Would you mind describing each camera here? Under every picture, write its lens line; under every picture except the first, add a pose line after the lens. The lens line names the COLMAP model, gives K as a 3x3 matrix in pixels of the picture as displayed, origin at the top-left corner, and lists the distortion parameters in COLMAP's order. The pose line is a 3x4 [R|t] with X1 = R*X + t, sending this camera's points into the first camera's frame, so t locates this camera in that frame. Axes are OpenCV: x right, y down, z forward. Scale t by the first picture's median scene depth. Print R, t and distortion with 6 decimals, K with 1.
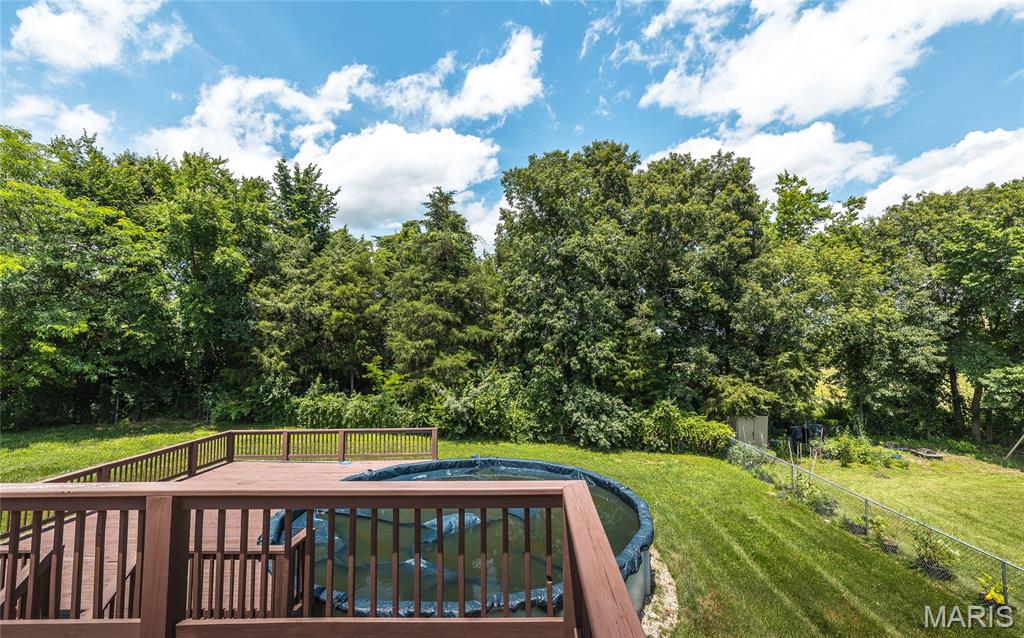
lens RADIAL K [[436.7, 0, 516.9], [0, 436.7, 320.1], [0, 0, 1]] dist [-0.000387, 0.000474]
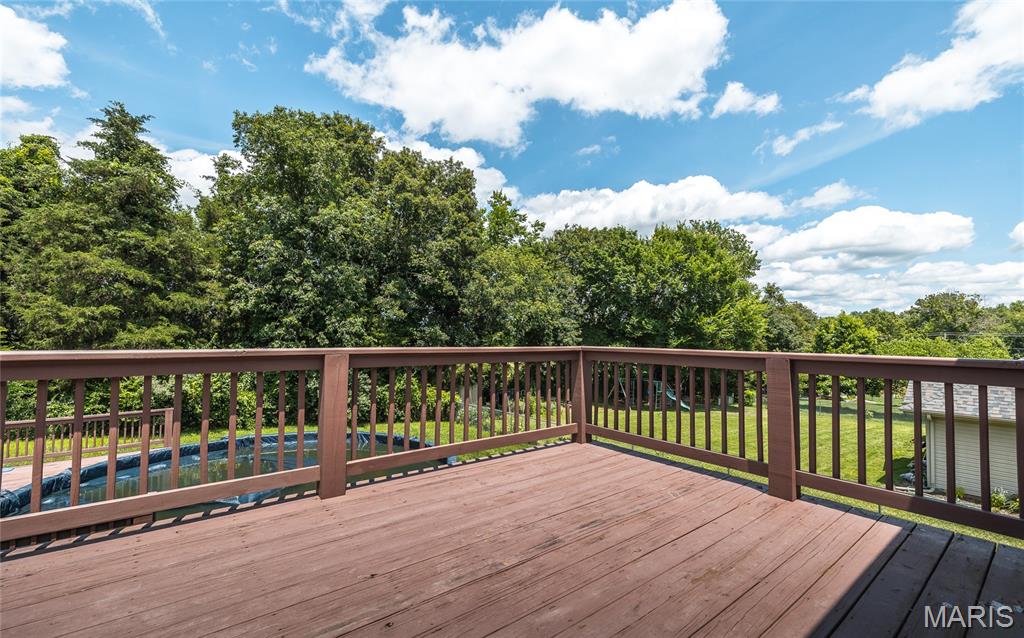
lens RADIAL K [[435.4, 0, 521.1], [0, 435.4, 322.5], [0, 0, 1]] dist [0.002870, 0.000340]
pose [[0.775781, 0.034787, 0.630042, -0.121328], [-0.051842, 0.998617, 0.008697, 0.029206], [-0.628869, -0.039410, 0.776512, -0.020736]]
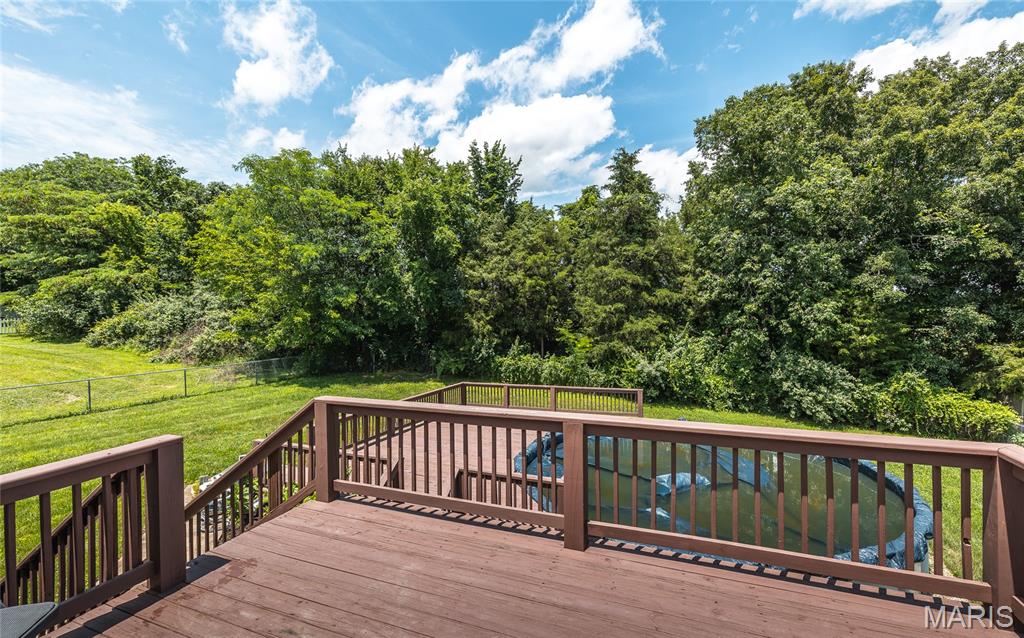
lens RADIAL K [[435.4, 0, 524.9], [0, 435.4, 318.5], [0, 0, 1]] dist [0.002028, 0.000349]
pose [[0.936543, -0.004004, -0.350529, -0.050049], [0.030804, 0.997007, 0.070913, 0.000605], [0.349196, -0.077211, 0.933863, -0.020502]]
